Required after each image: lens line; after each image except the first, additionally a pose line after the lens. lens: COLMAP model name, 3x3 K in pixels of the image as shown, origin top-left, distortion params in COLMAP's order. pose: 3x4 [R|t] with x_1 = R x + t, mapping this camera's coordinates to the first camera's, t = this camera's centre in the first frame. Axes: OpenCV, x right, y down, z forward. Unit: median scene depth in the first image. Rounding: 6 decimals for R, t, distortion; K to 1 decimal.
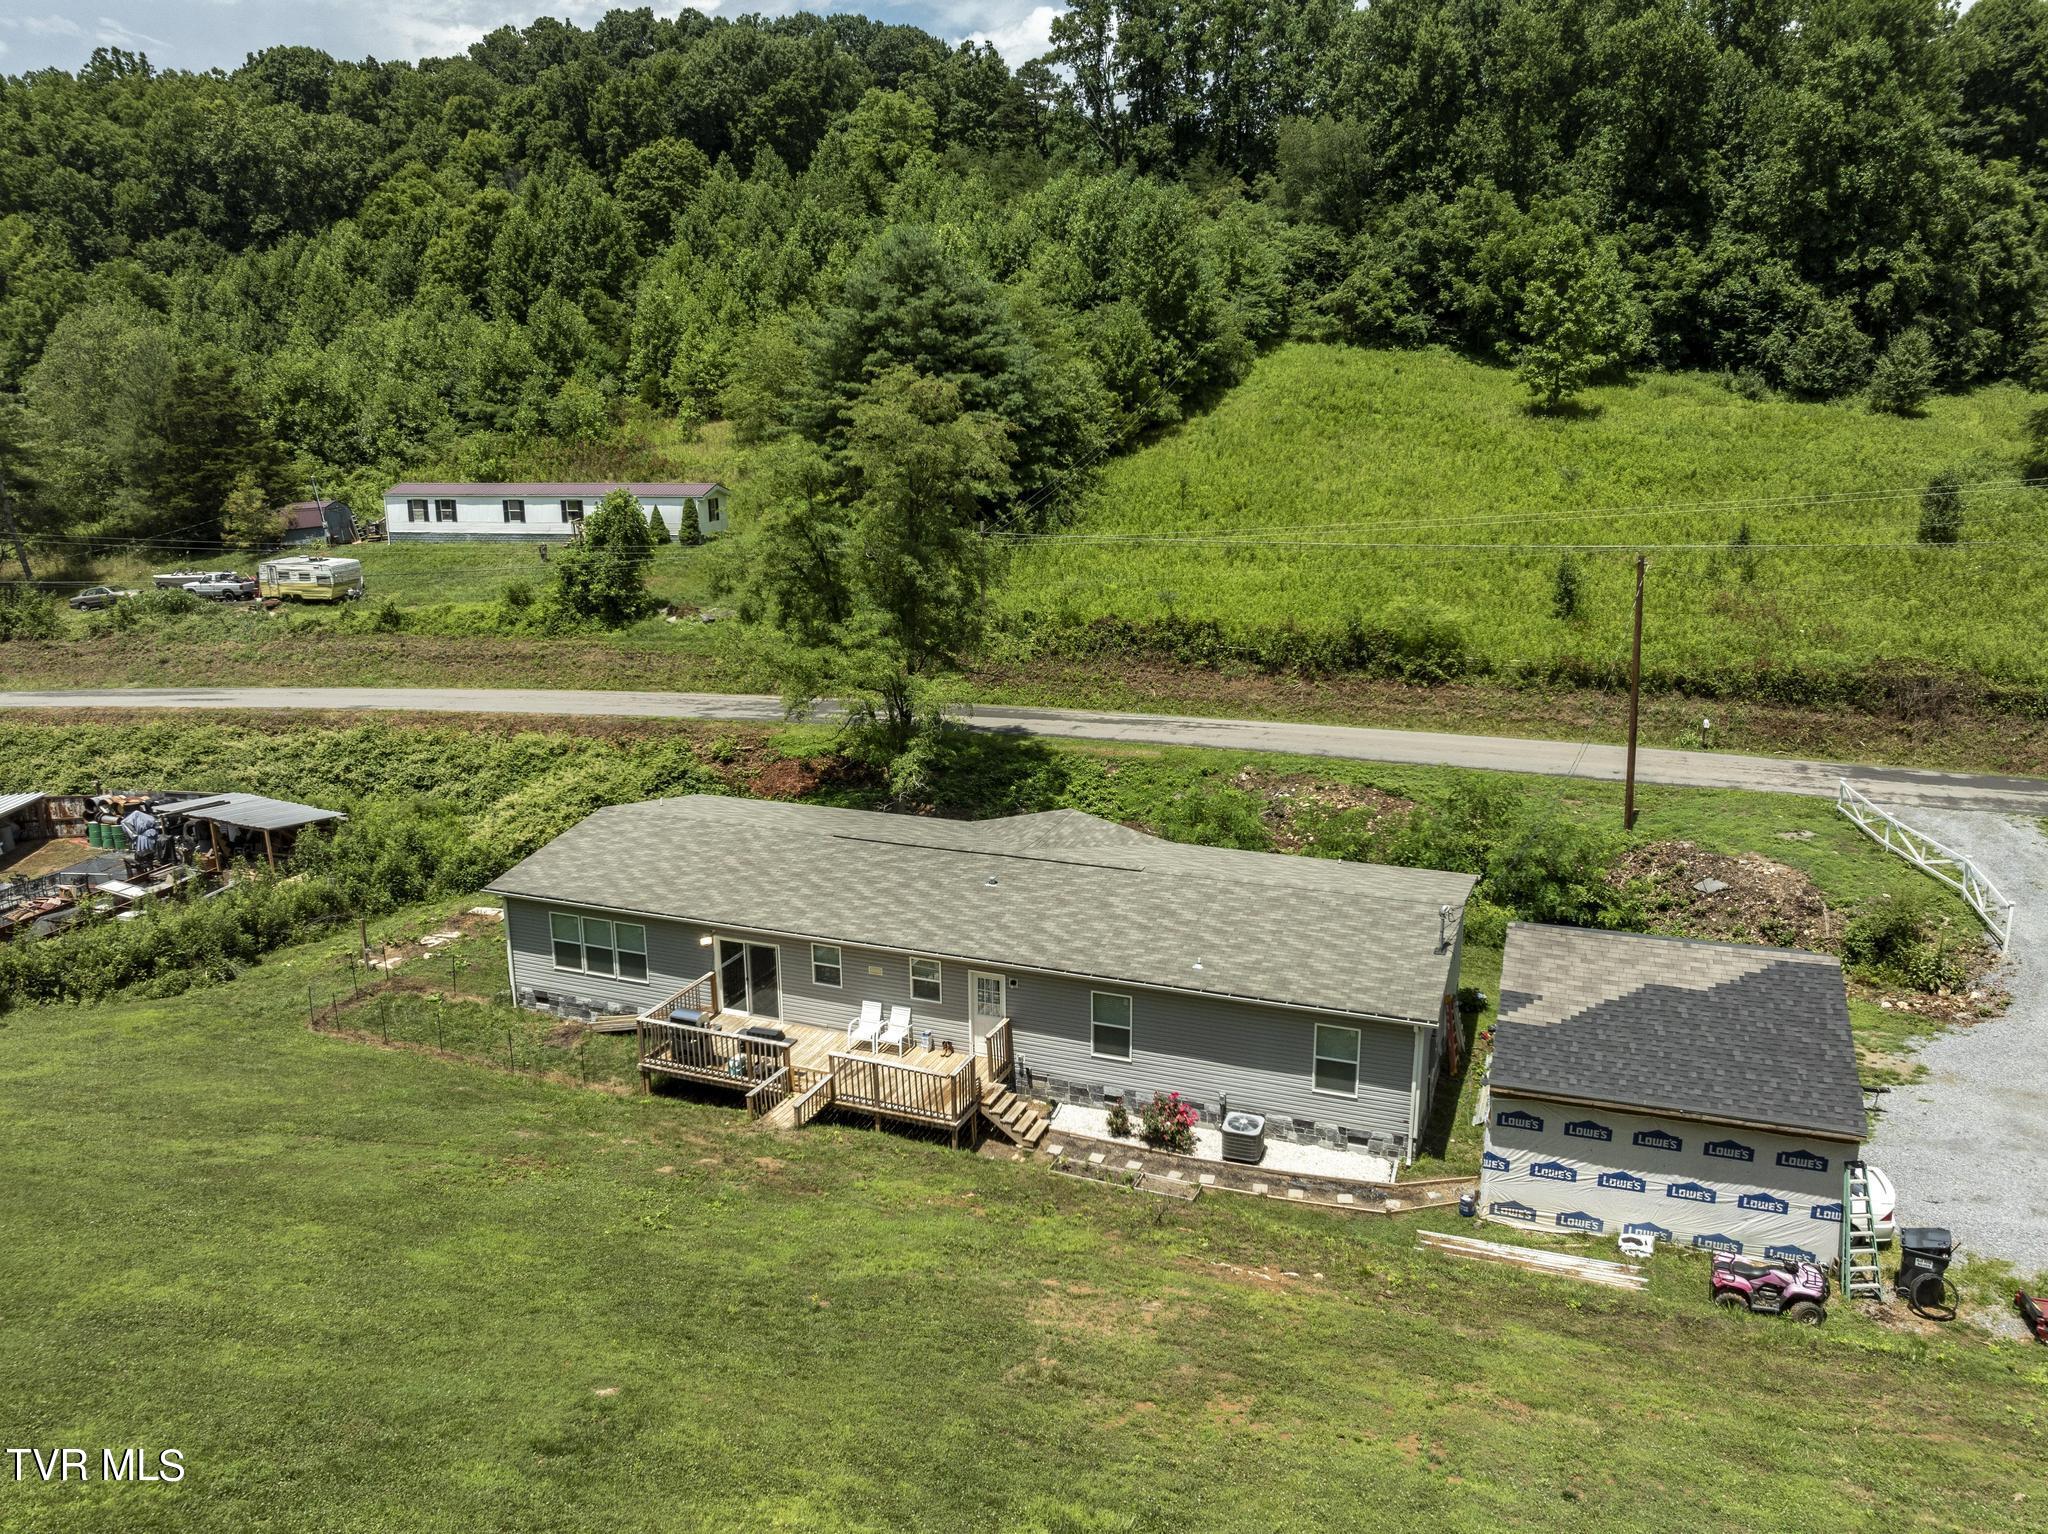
lens RADIAL K [[1439.7, 0, 1033.0], [0, 1439.7, 765.8], [0, 0, 1]] dist [-0.036102, 0.002892]
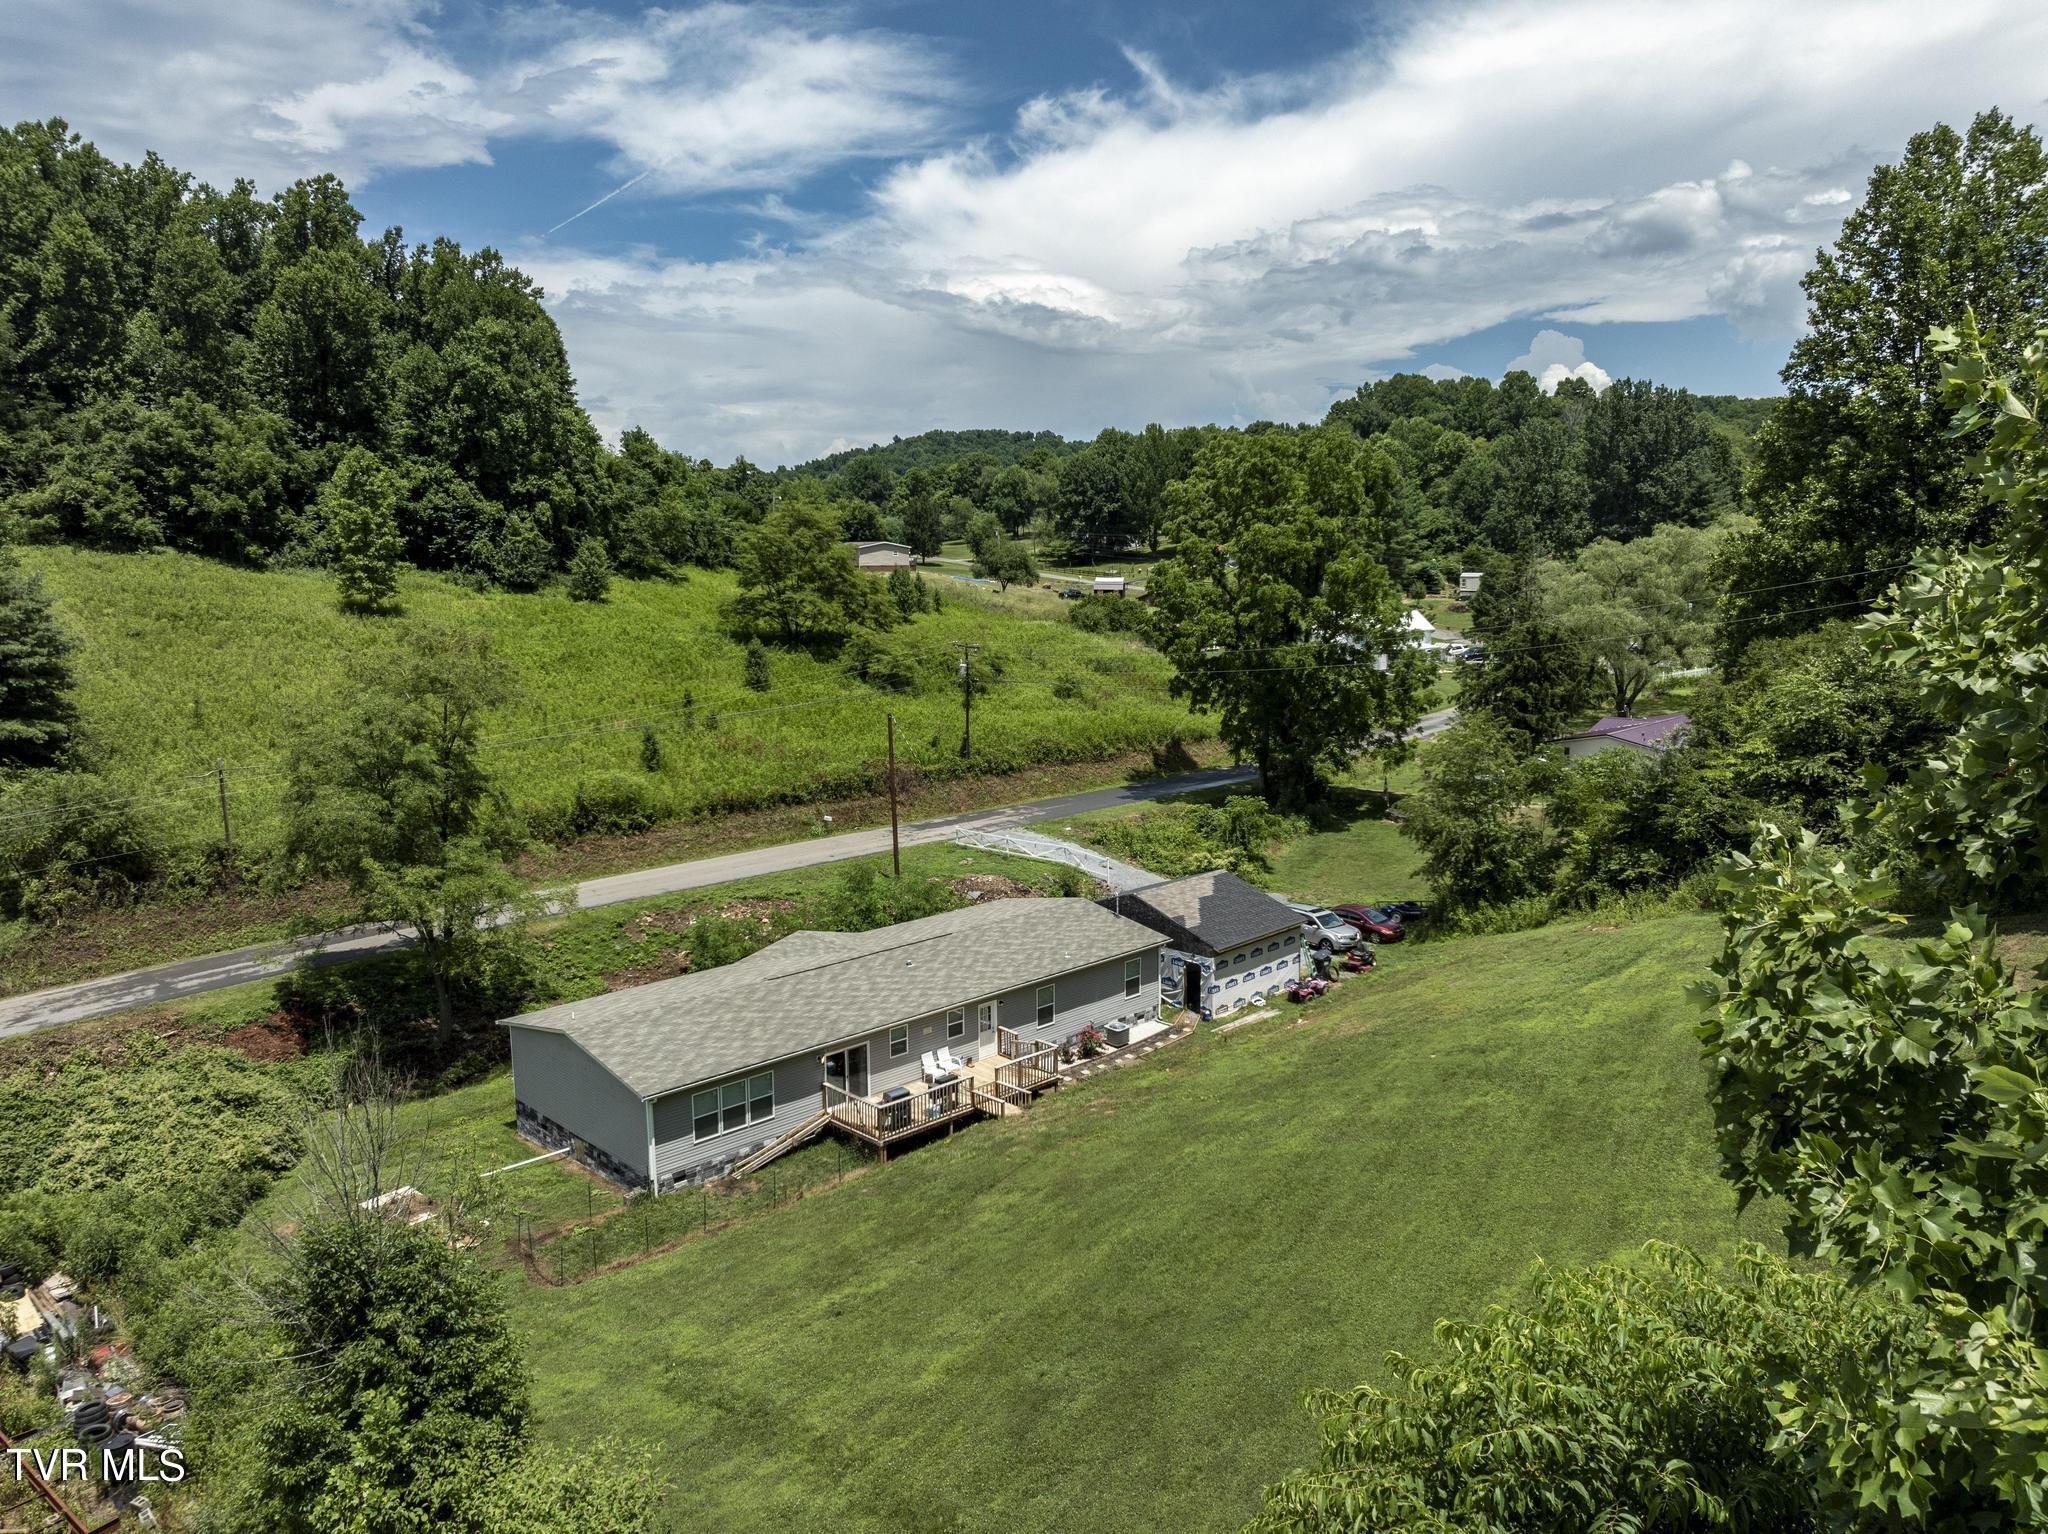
lens RADIAL K [[1439.7, 0, 1033.0], [0, 1439.7, 765.8], [0, 0, 1]] dist [-0.036102, 0.002892]
pose [[0.414029, -0.135560, 0.900113, -0.462937], [0.228843, 0.972591, 0.041214, -0.054707], [-0.881028, 0.188921, 0.433703, 0.068017]]
